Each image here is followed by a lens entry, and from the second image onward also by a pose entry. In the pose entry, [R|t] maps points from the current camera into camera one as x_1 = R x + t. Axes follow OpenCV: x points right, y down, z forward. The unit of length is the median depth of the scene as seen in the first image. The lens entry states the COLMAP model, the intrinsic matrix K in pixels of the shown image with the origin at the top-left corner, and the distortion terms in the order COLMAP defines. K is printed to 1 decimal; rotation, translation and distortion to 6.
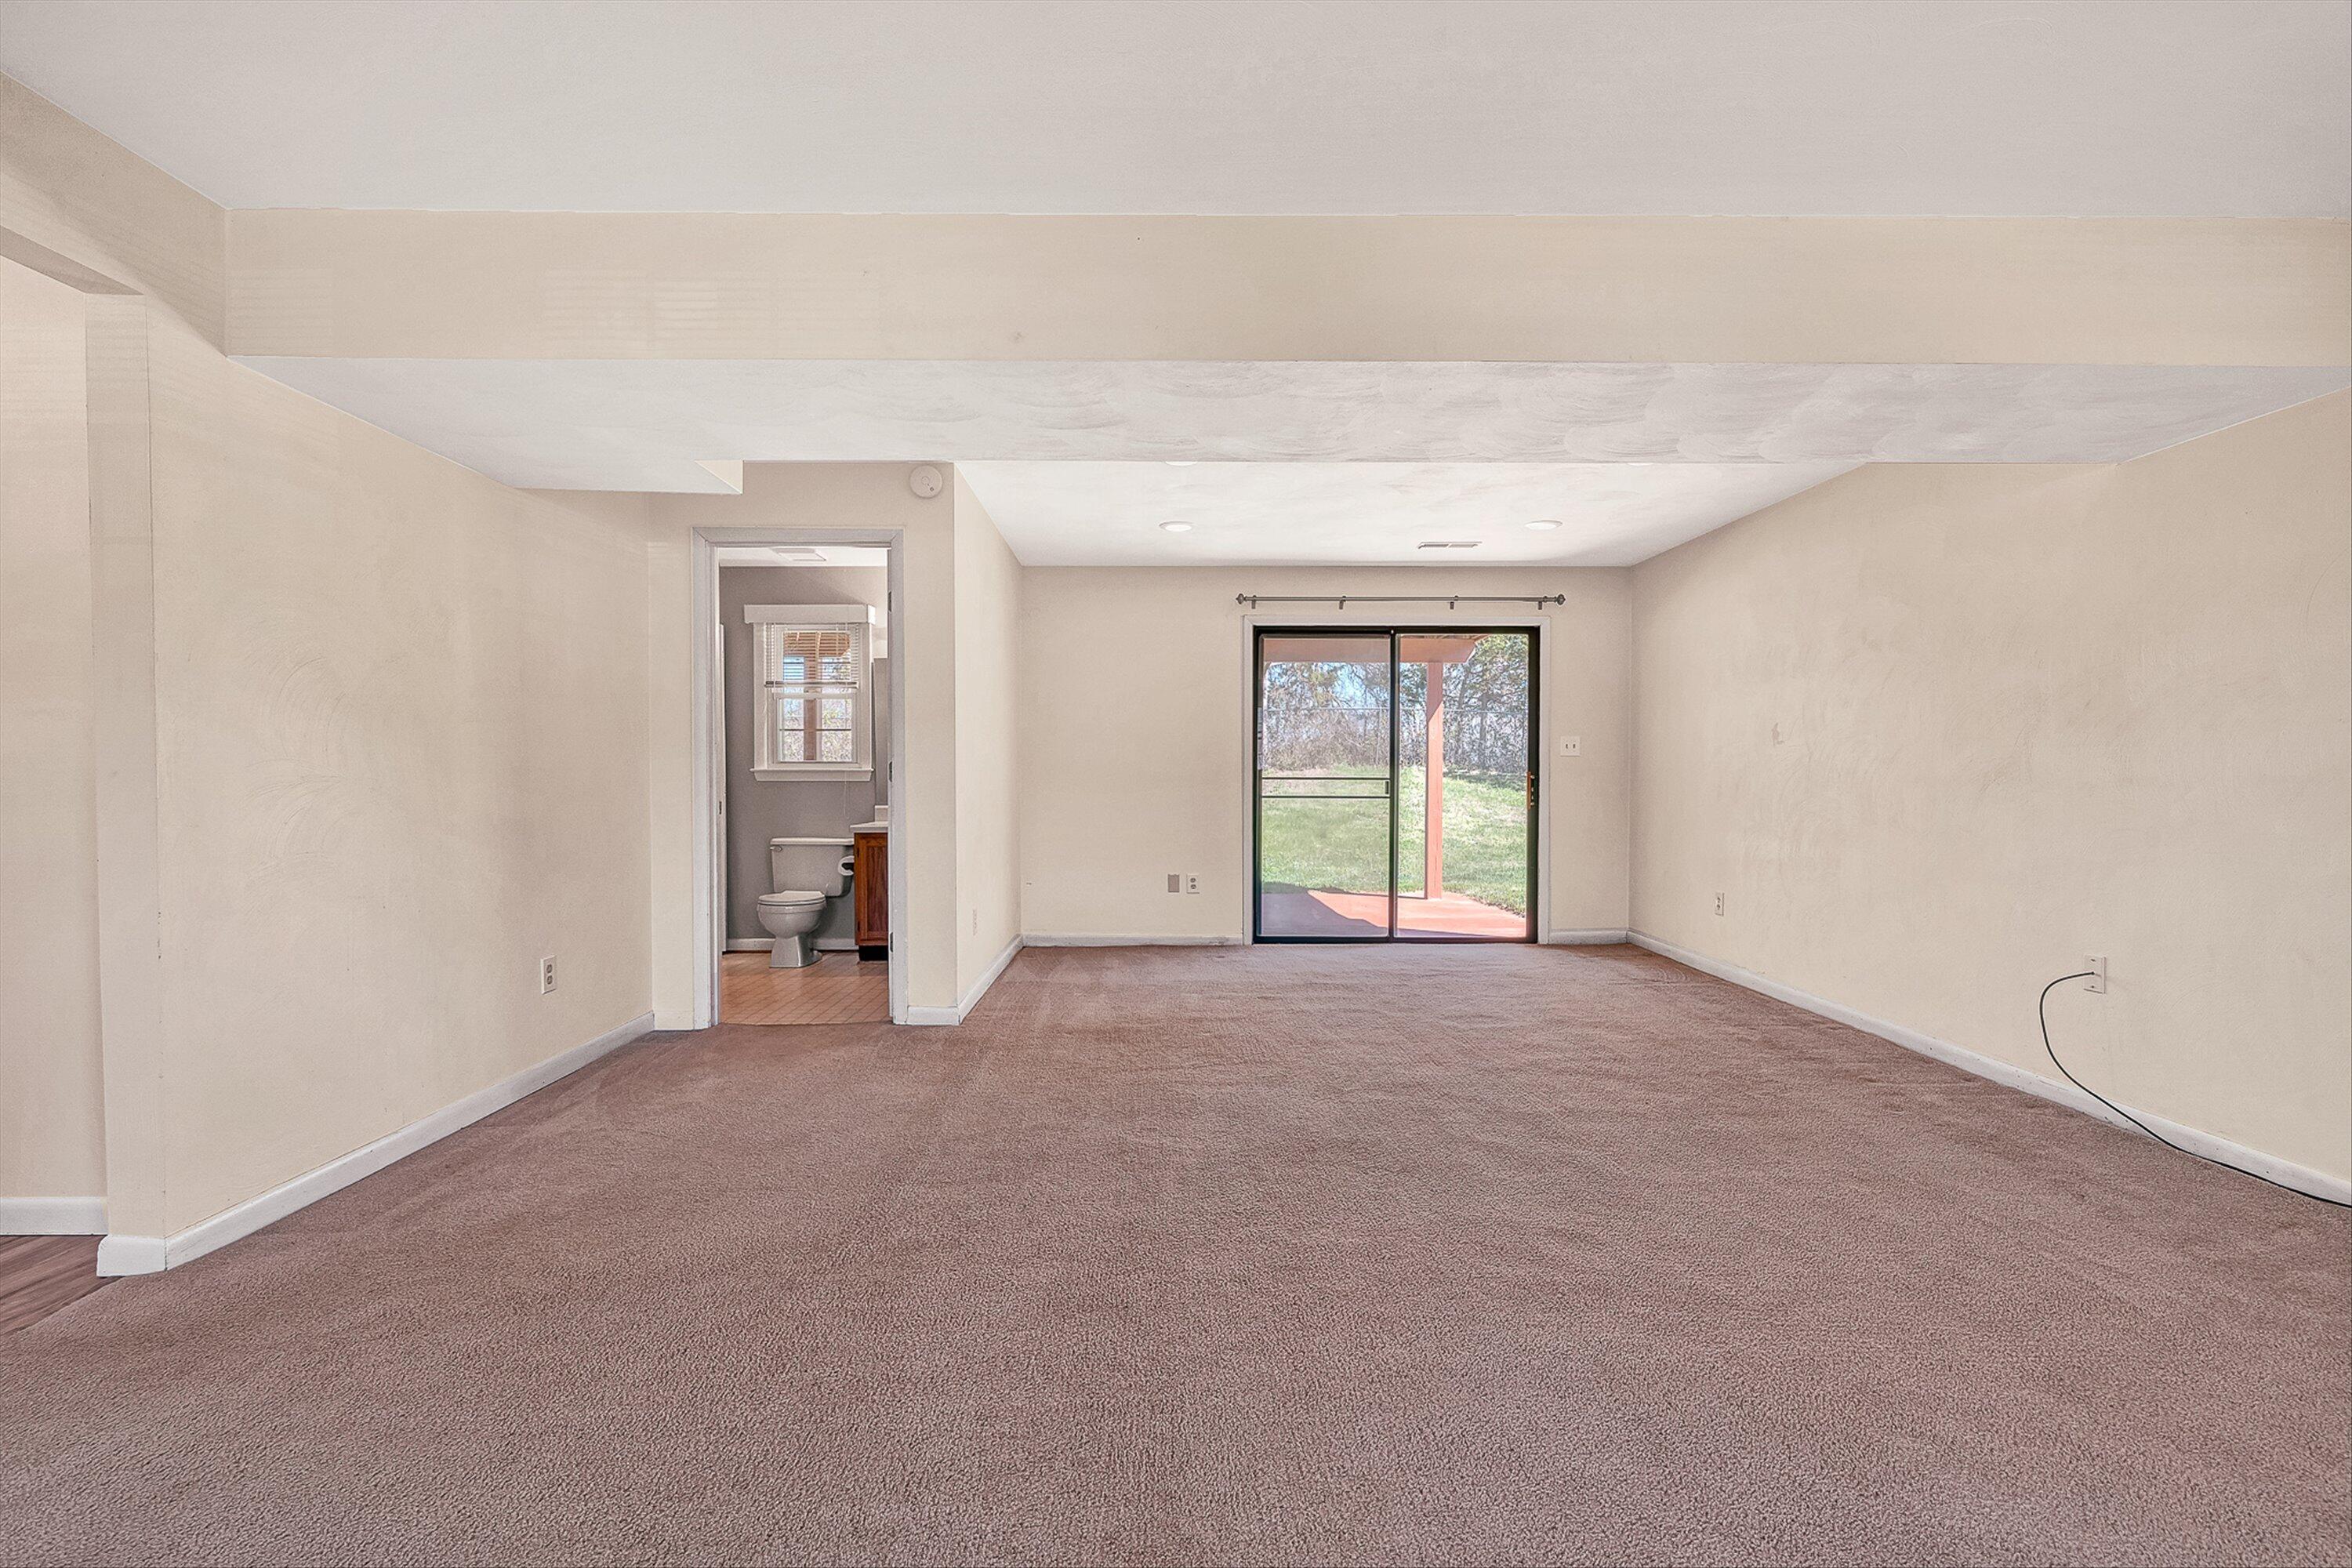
lens RADIAL K [[1135.6, 0, 1171.9], [0, 1135.6, 815.8], [0, 0, 1]] dist [-0.000817, -0.000257]
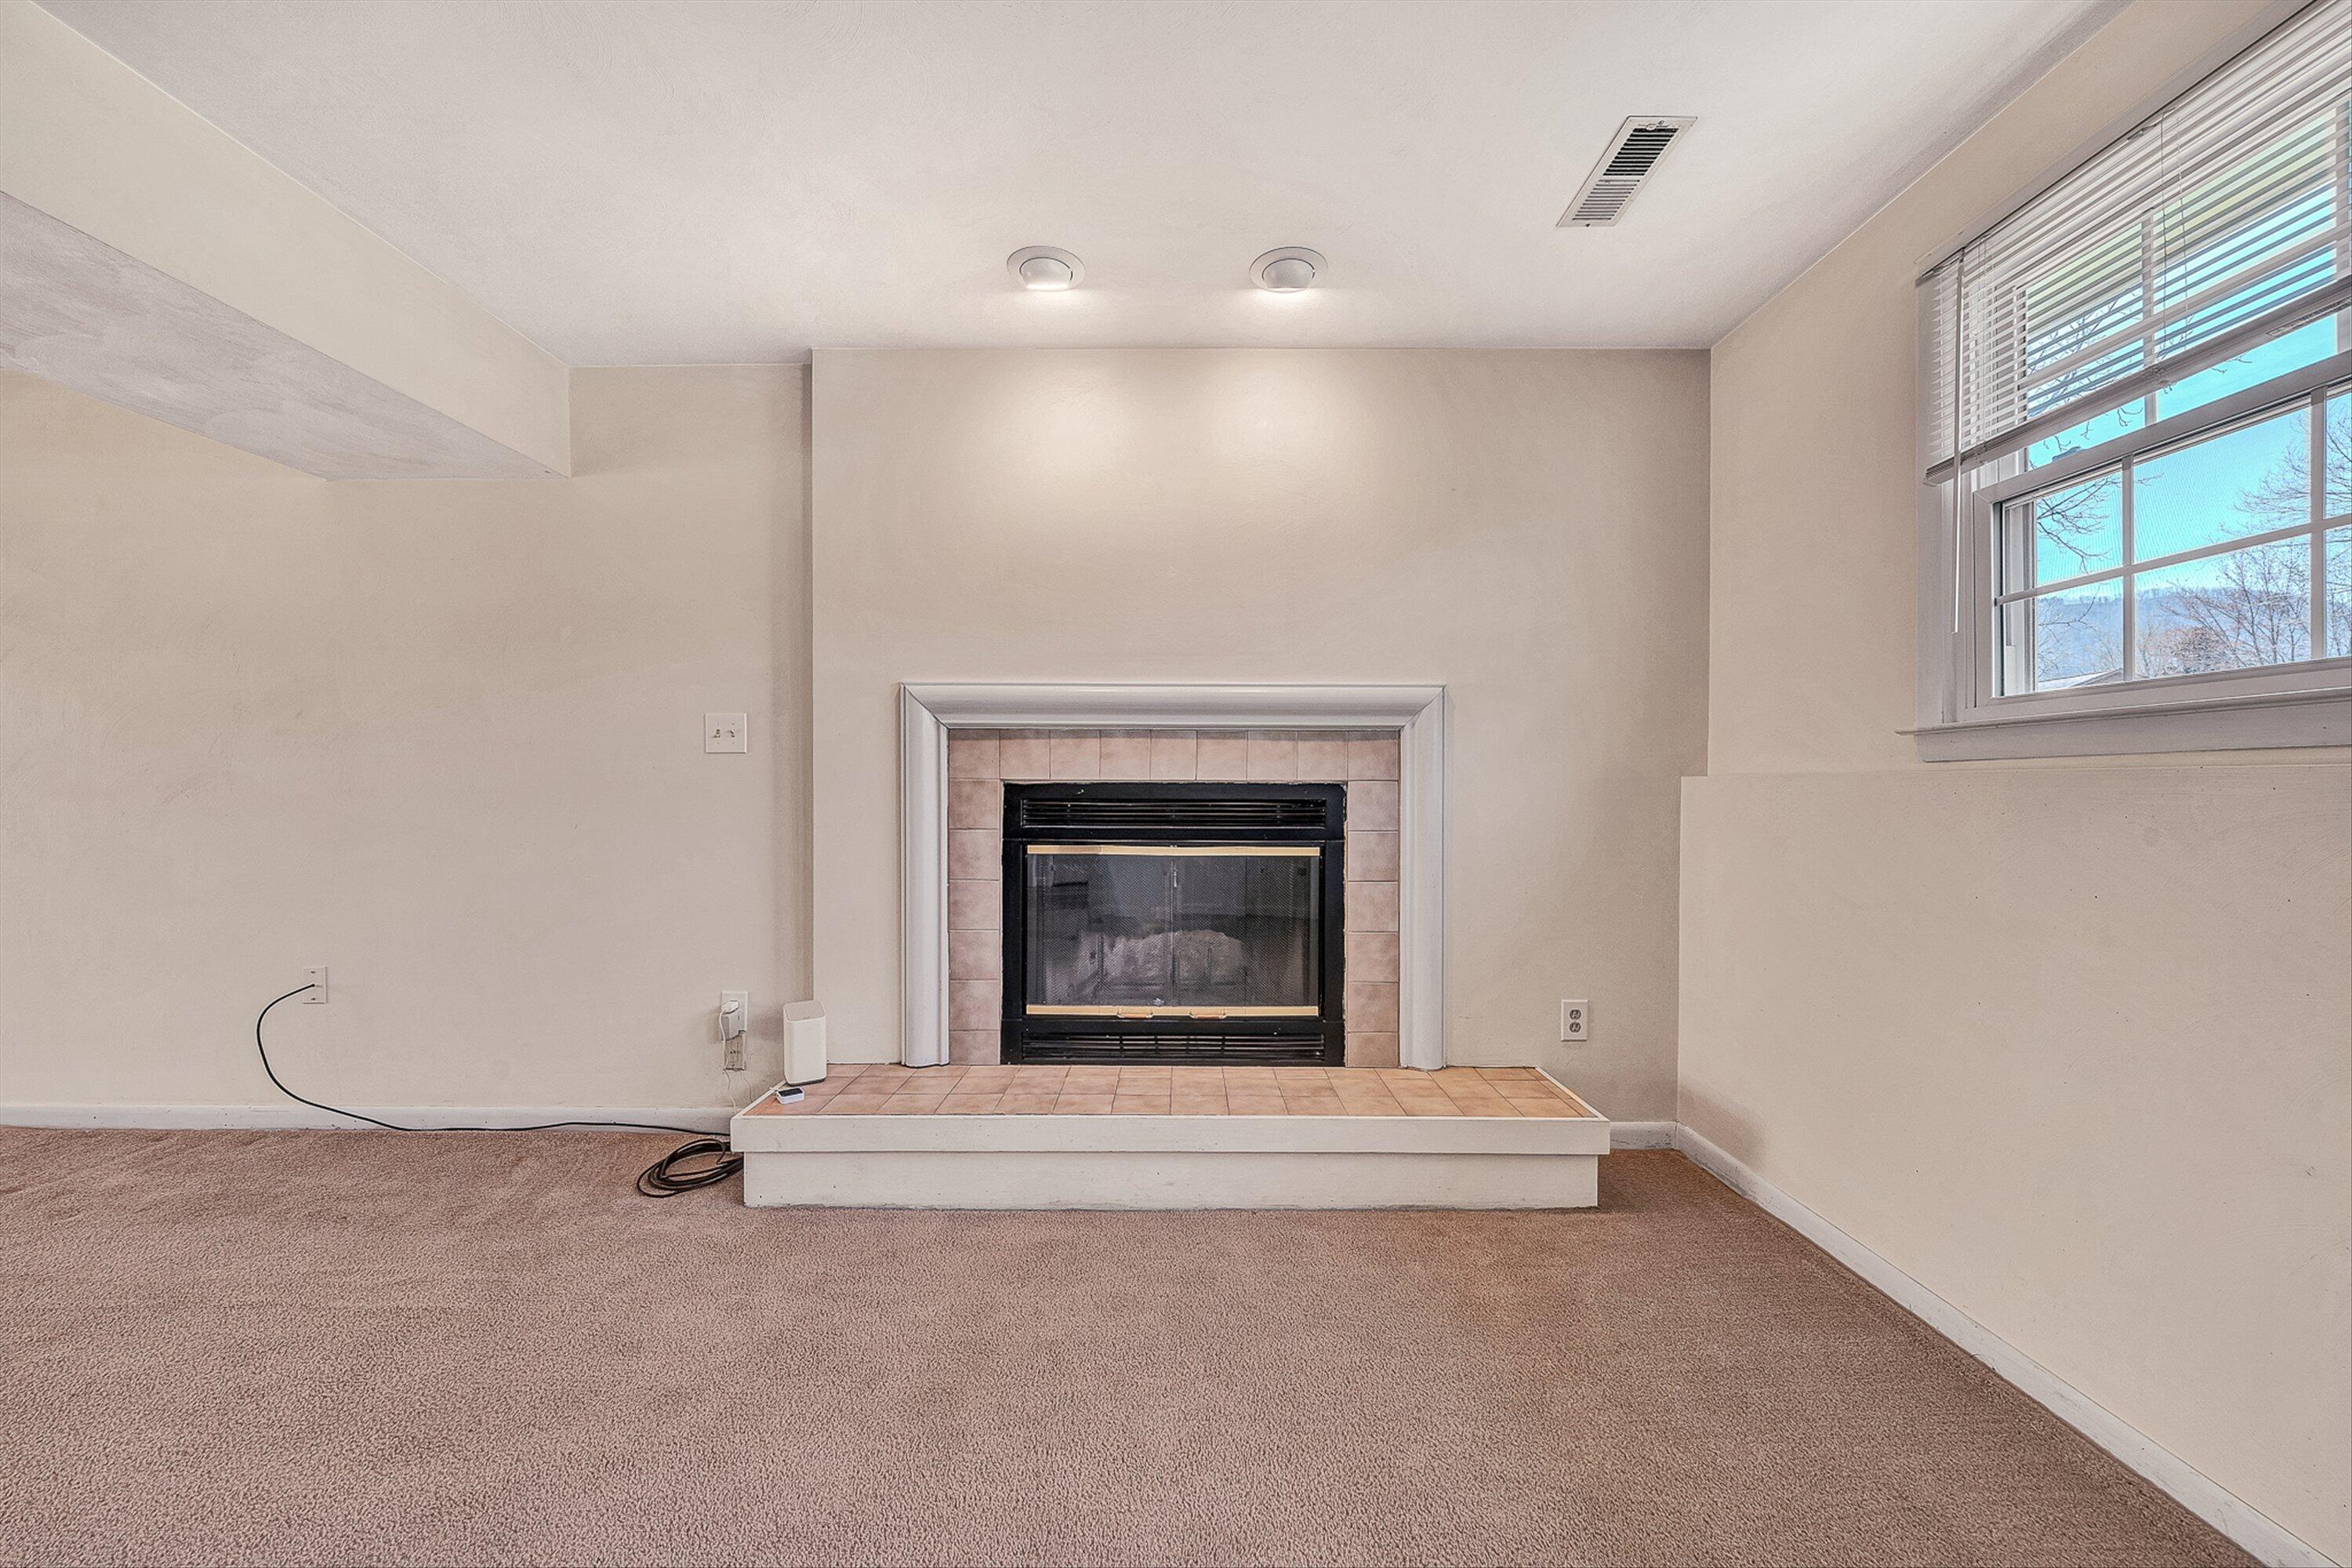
lens RADIAL K [[898.9, 0, 1177.1], [0, 898.9, 793.0], [0, 0, 1]] dist [-0.001105, -0.000257]
pose [[0.024181, -0.006258, 0.999688, 0.046875], [0.032936, 0.999443, 0.005459, -0.009672], [-0.999165, 0.032793, 0.024374, 0.232854]]
